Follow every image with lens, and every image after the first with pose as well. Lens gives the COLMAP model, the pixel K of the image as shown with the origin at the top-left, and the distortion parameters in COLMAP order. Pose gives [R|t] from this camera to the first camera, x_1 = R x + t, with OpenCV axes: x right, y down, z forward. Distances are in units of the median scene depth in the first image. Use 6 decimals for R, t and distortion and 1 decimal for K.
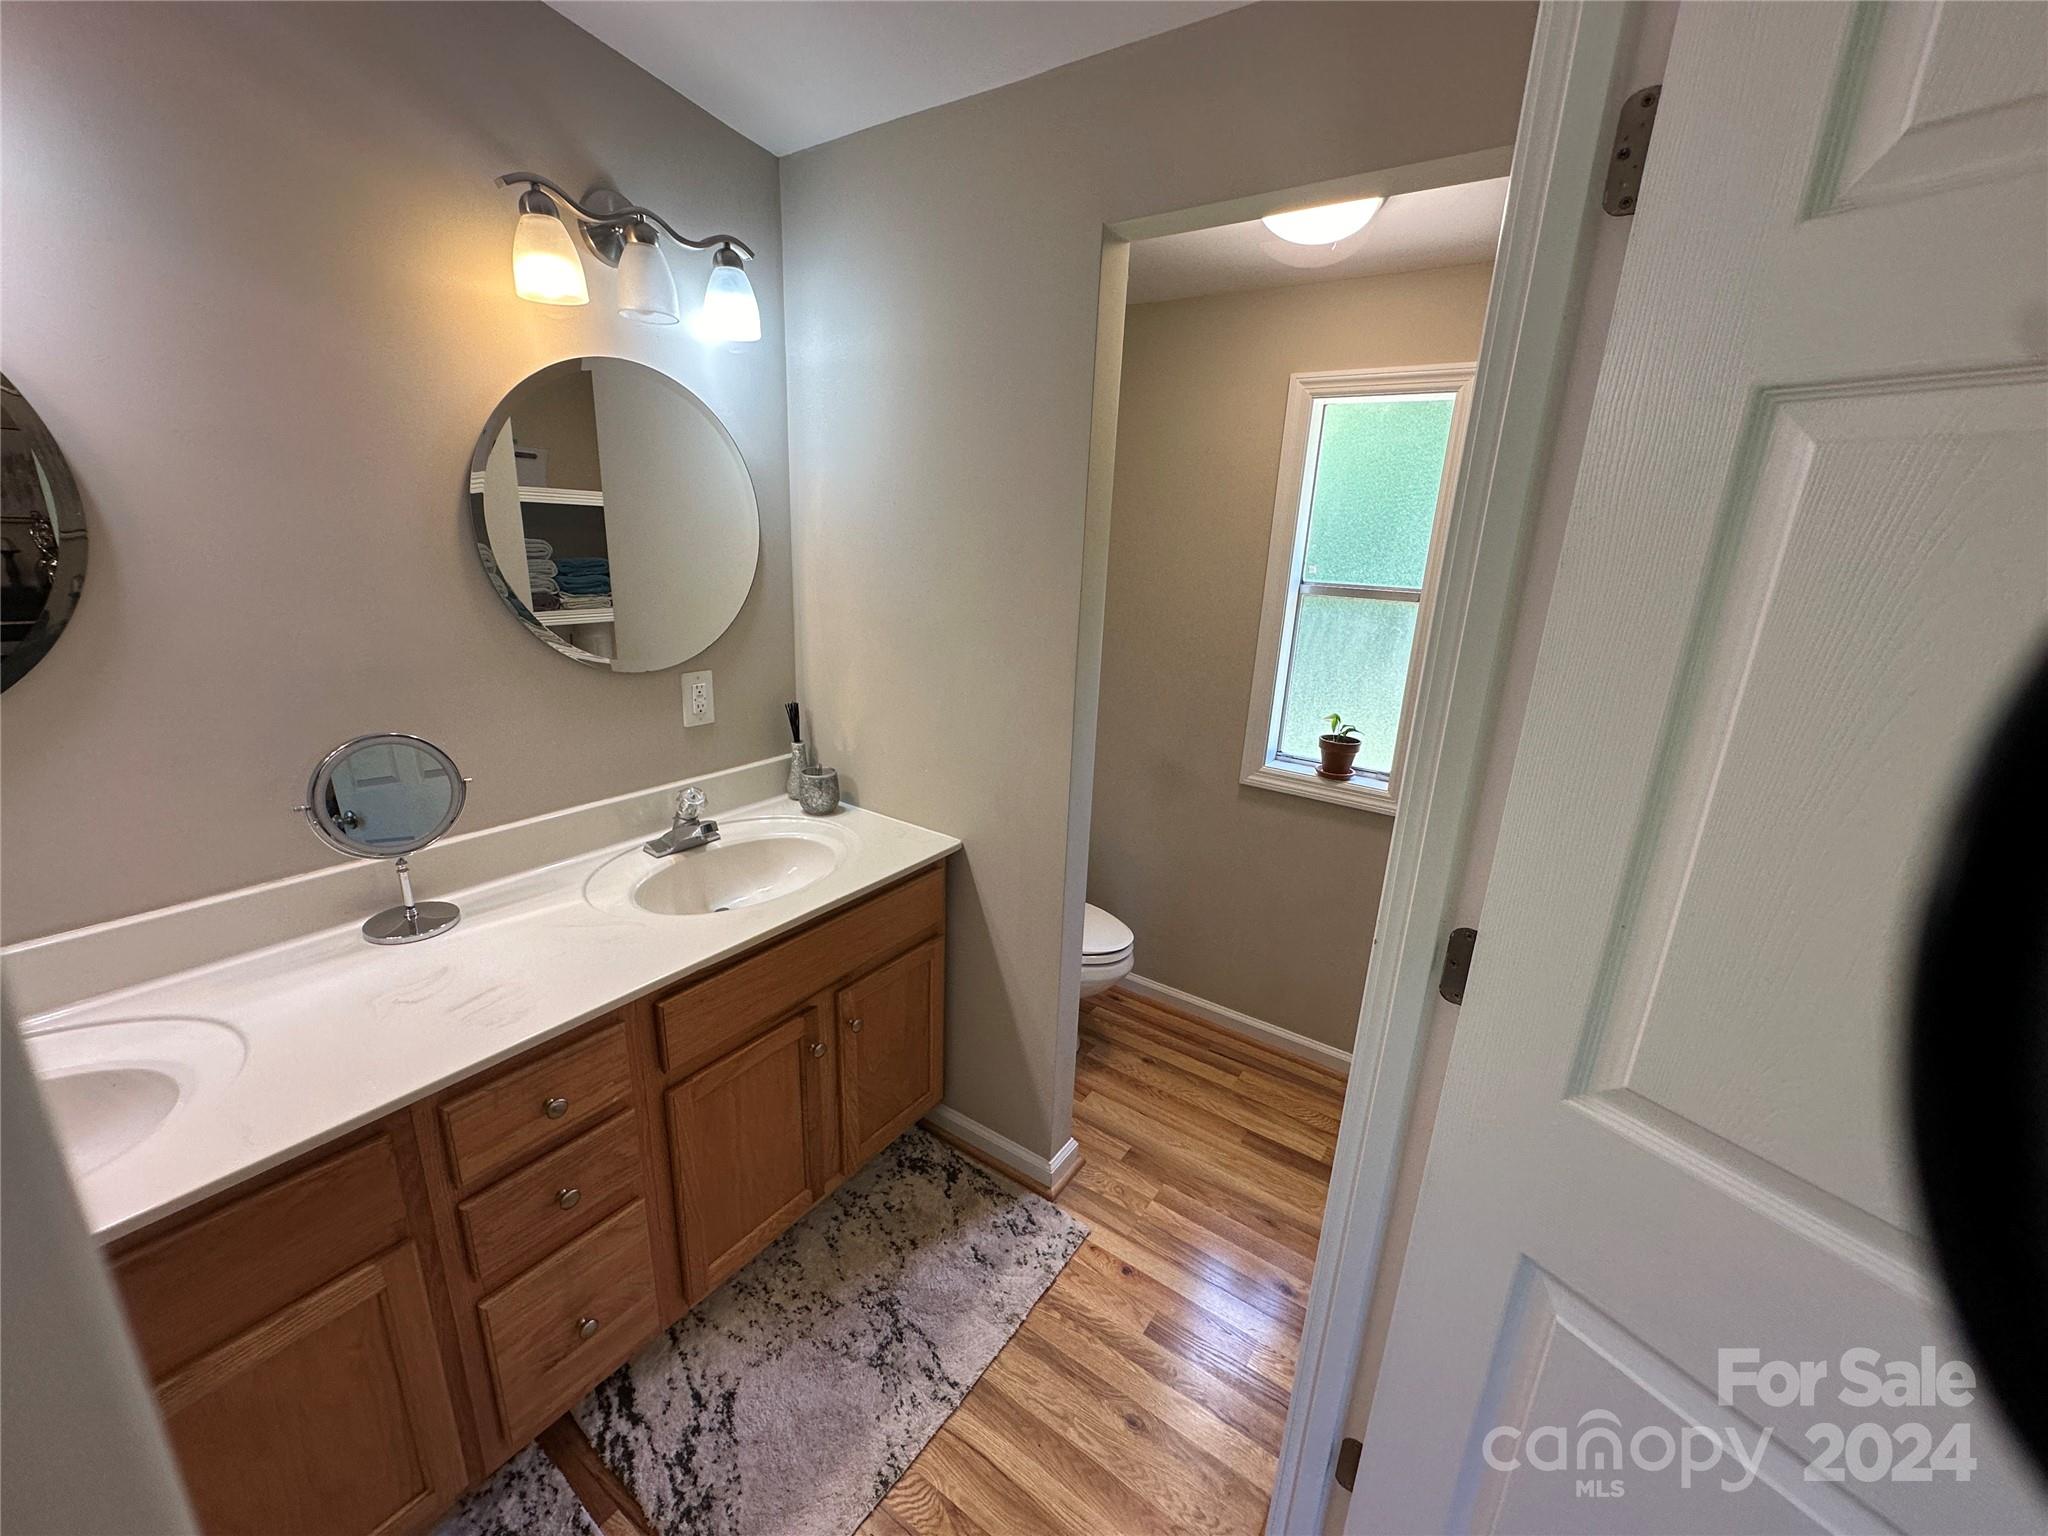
lens RADIAL K [[816.2, 0, 1022.2], [0, 816.2, 766.4], [0, 0, 1]] dist [-0.003234, 0.000037]
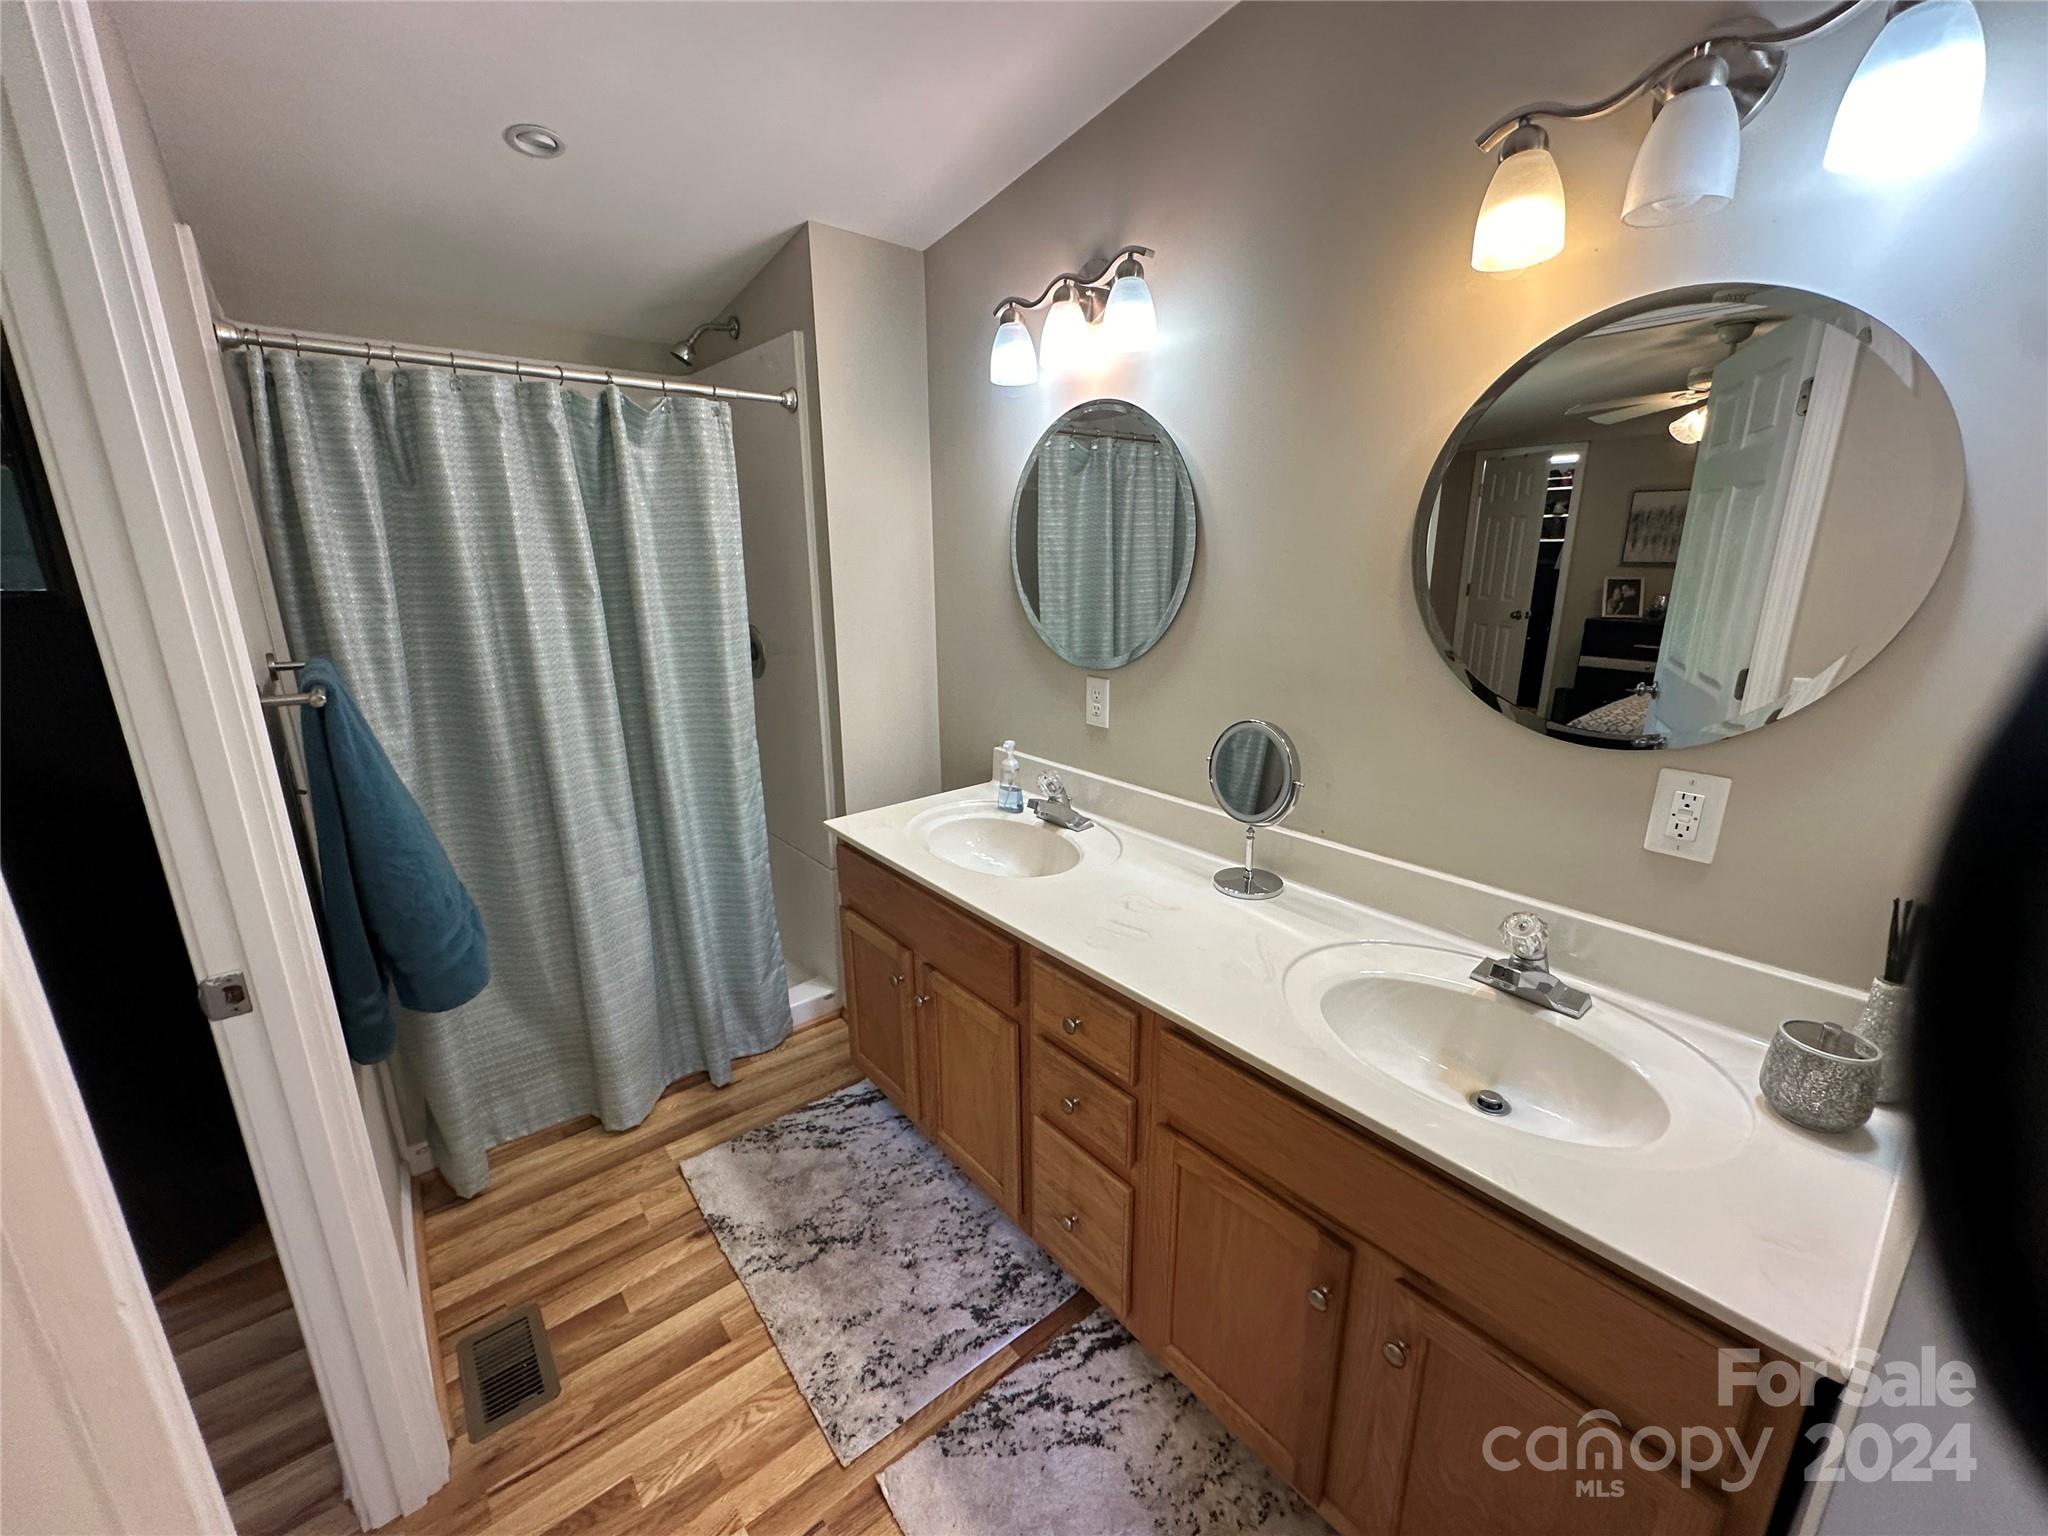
lens RADIAL K [[816.2, 0, 1022.2], [0, 816.2, 766.4], [0, 0, 1]] dist [-0.003234, 0.000037]
pose [[-0.269449, 0.210466, -0.939735, 0.403694], [-0.273706, 0.918846, 0.284267, -0.204737], [0.923300, 0.333806, -0.189976, 0.852750]]
